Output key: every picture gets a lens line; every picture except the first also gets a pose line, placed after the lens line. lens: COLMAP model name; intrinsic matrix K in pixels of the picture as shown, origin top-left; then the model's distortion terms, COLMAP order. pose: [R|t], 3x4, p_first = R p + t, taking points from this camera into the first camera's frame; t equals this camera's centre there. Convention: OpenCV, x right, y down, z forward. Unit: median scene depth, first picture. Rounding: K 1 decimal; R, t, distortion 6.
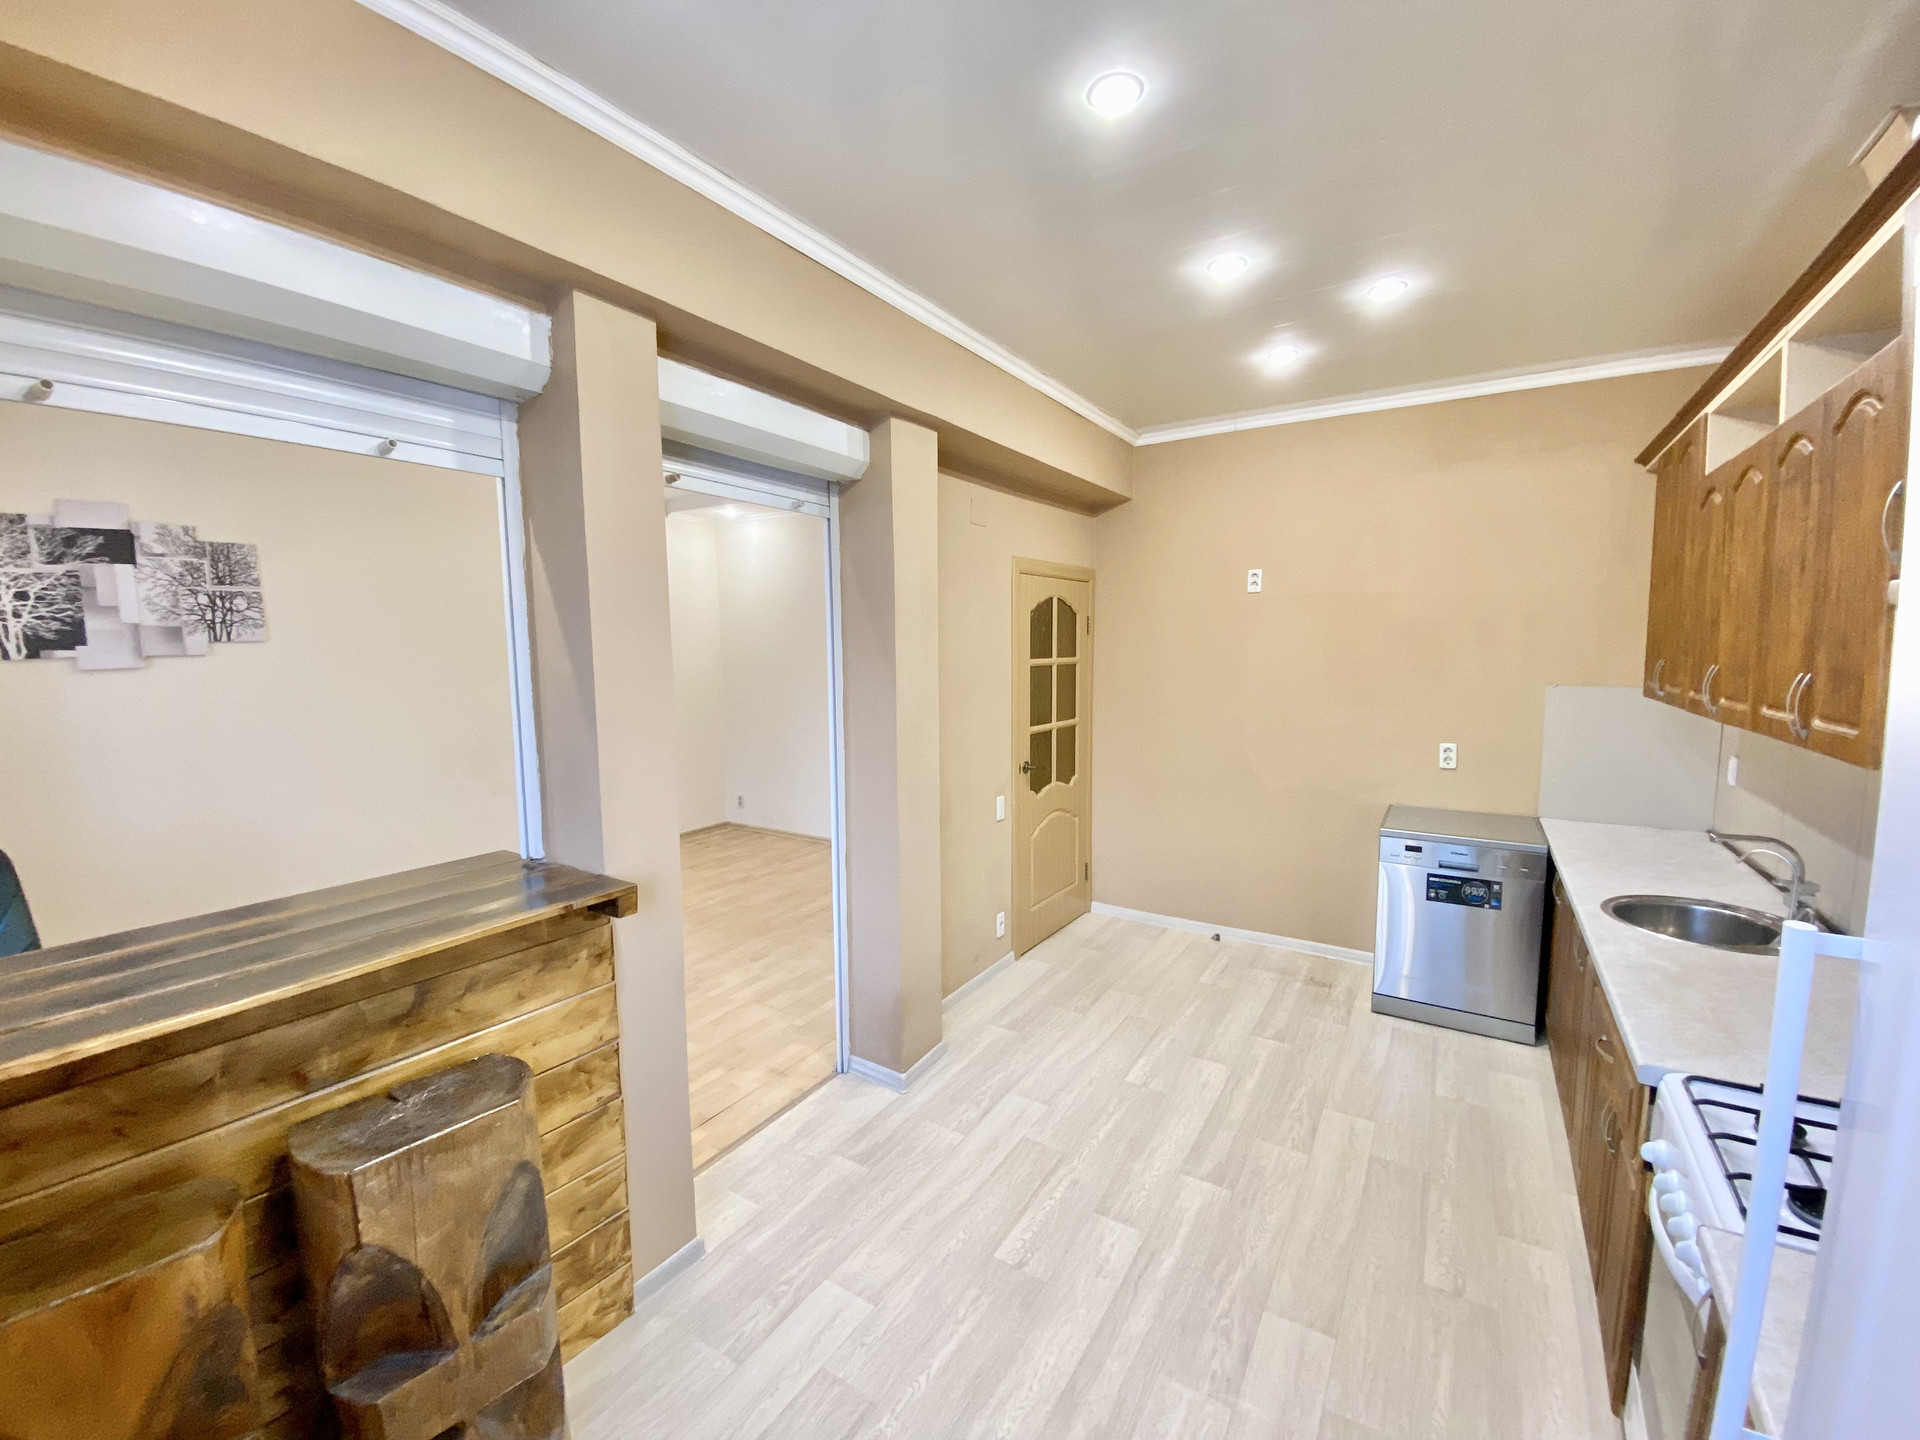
lens RADIAL K [[782.9, 0, 957.3], [0, 782.9, 713.9], [0, 0, 1]] dist [0.033549, -0.027410]
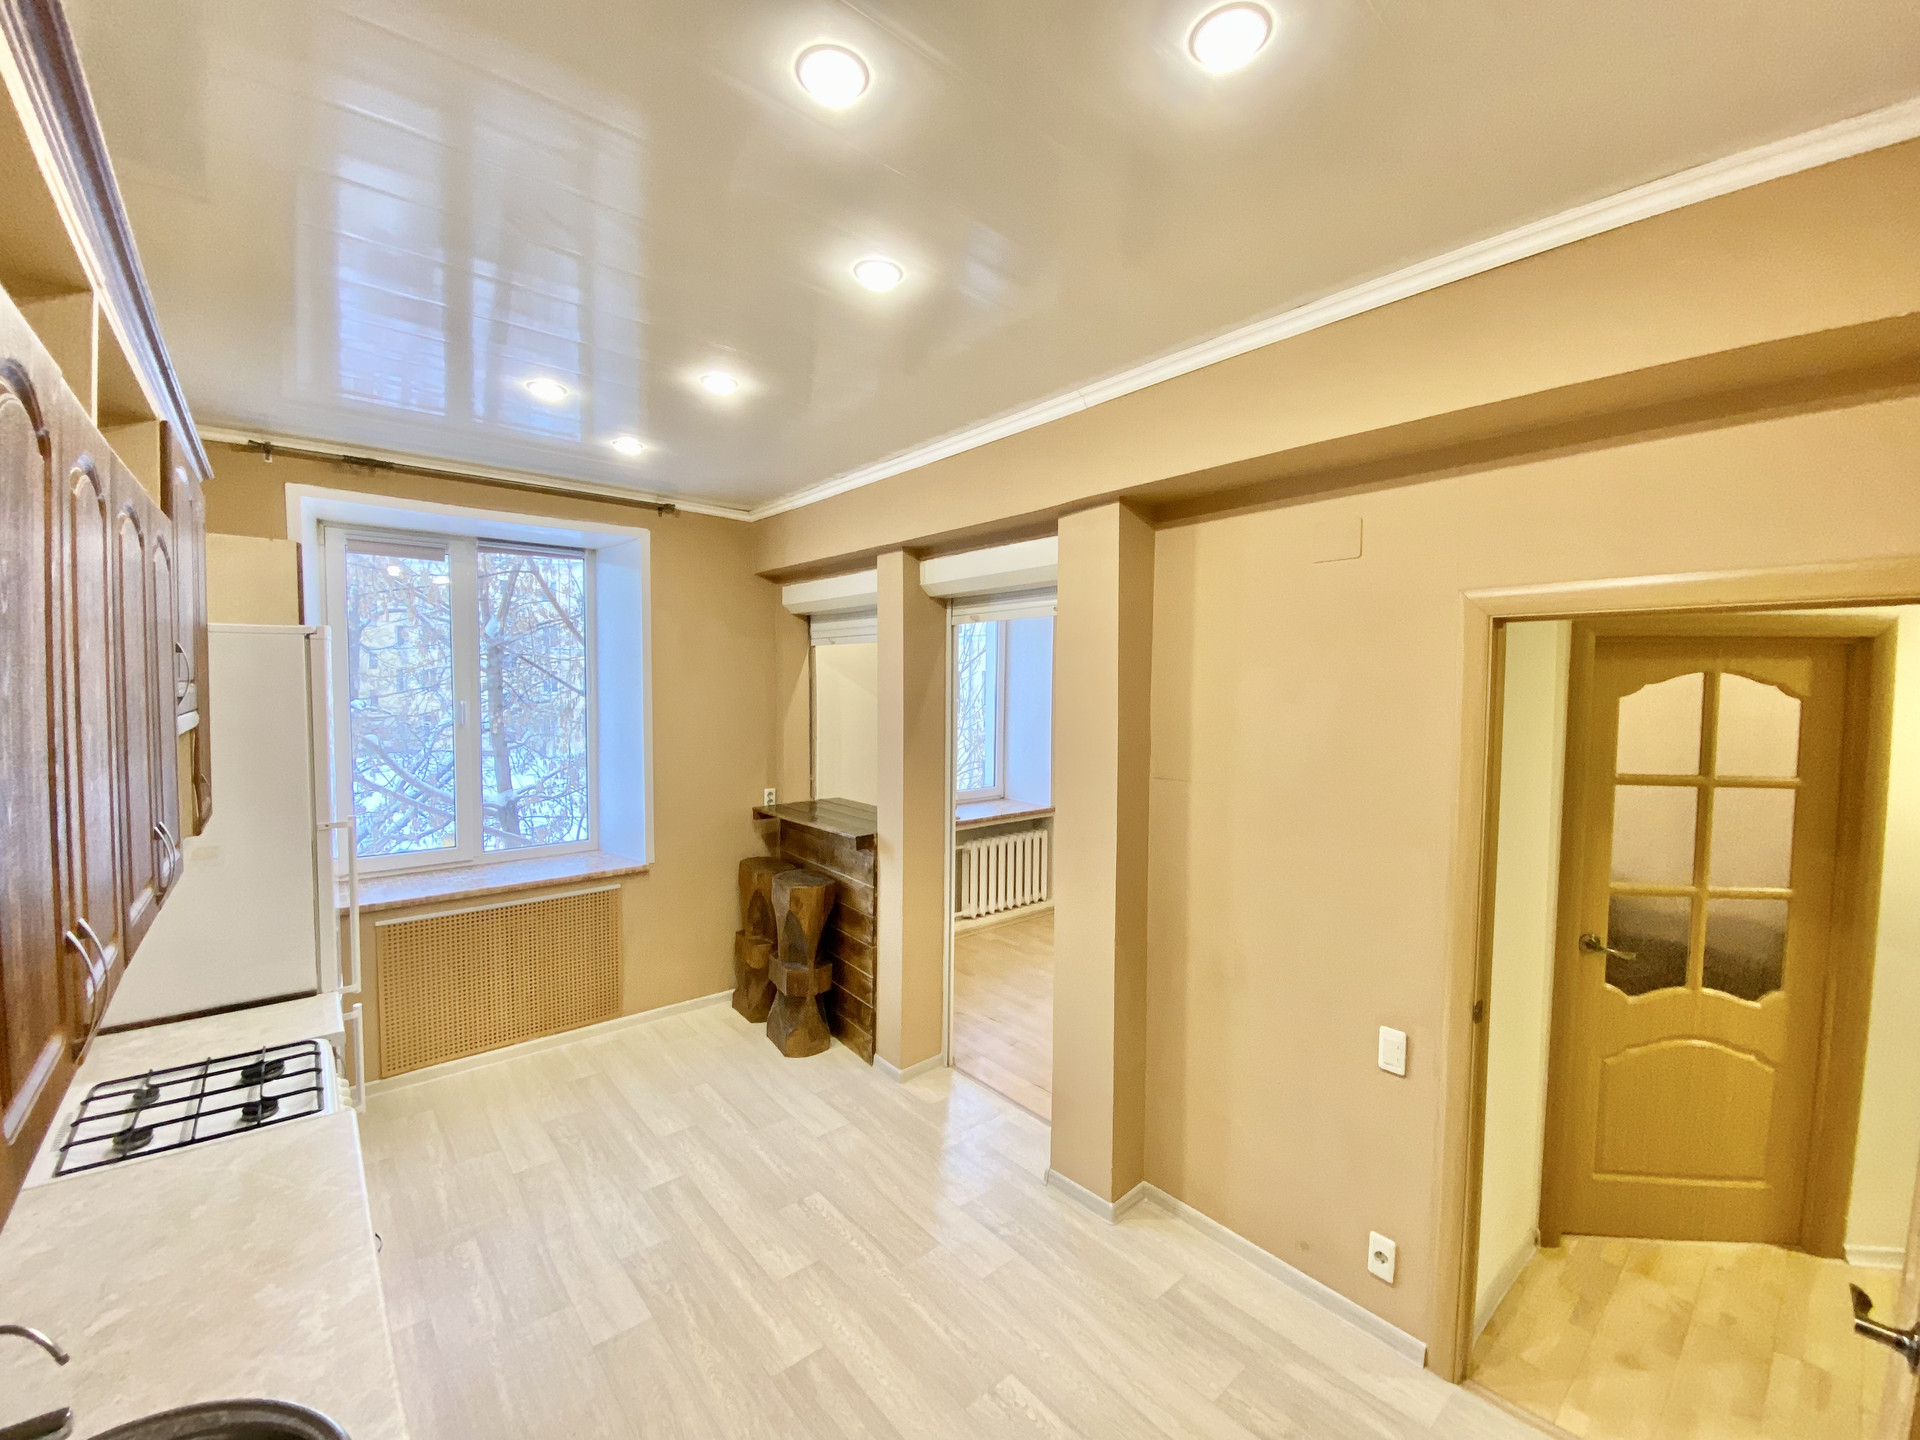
lens RADIAL K [[782.1, 0, 959.0], [0, 782.1, 710.4], [0, 0, 1]] dist [0.020954, -0.017774]
pose [[-0.288859, 0.043157, -0.956398, 0.713028], [-0.096378, 0.992598, 0.073899, -0.140514], [0.952508, 0.113522, -0.282562, 0.890084]]
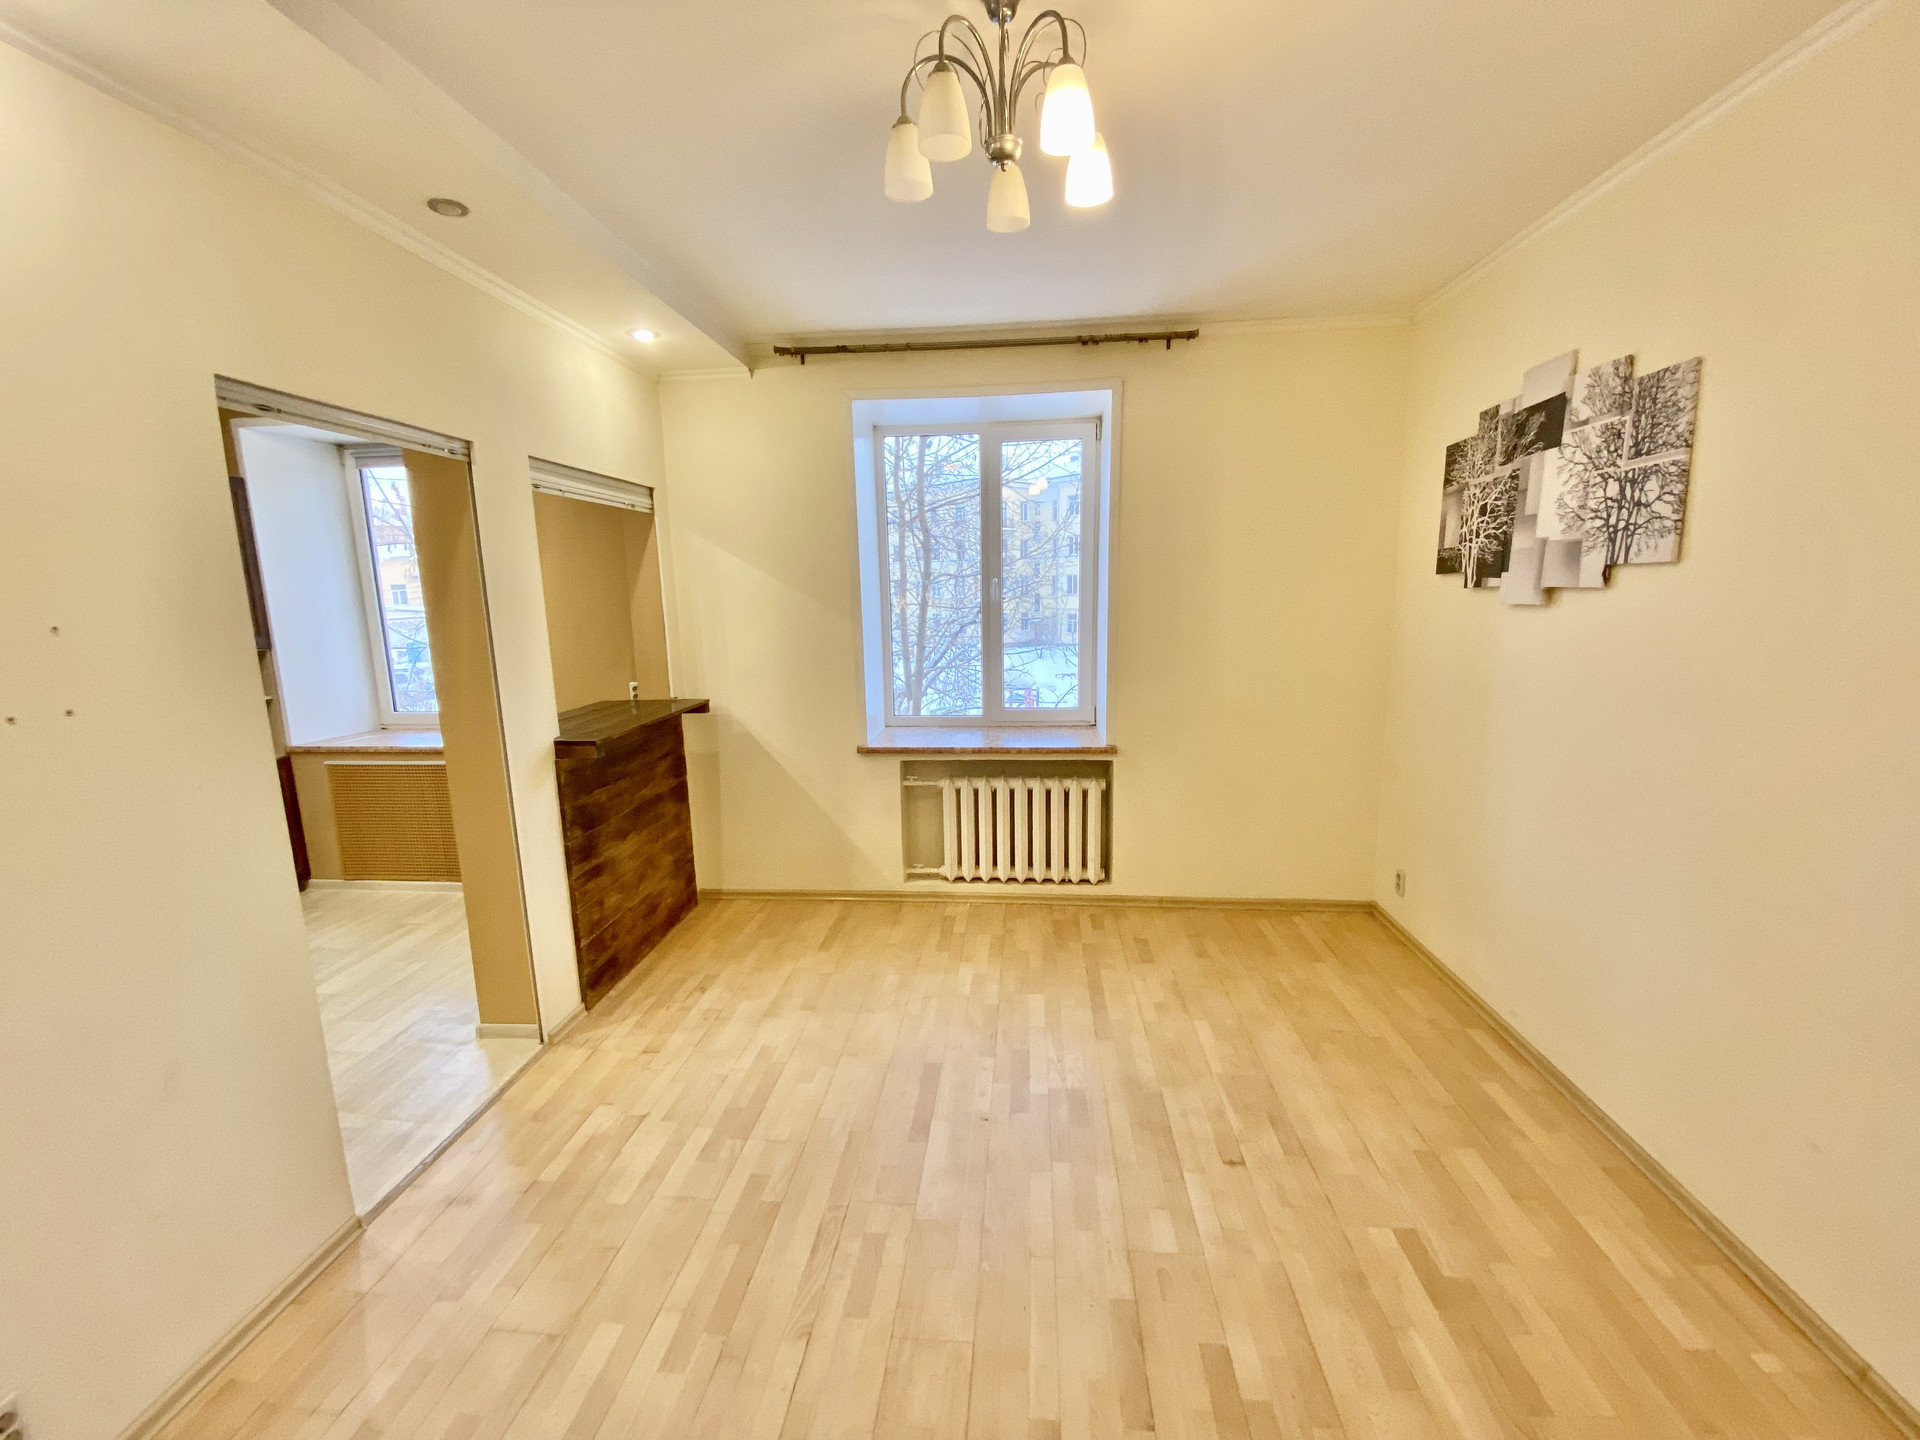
lens RADIAL K [[782.9, 0, 957.3], [0, 782.9, 713.9], [0, 0, 1]] dist [0.033549, -0.027410]
pose [[-0.887656, 0.102448, -0.448966, -0.301094], [-0.012480, 0.969230, 0.245839, -0.137730], [0.460337, 0.223824, -0.859065, 1.469439]]
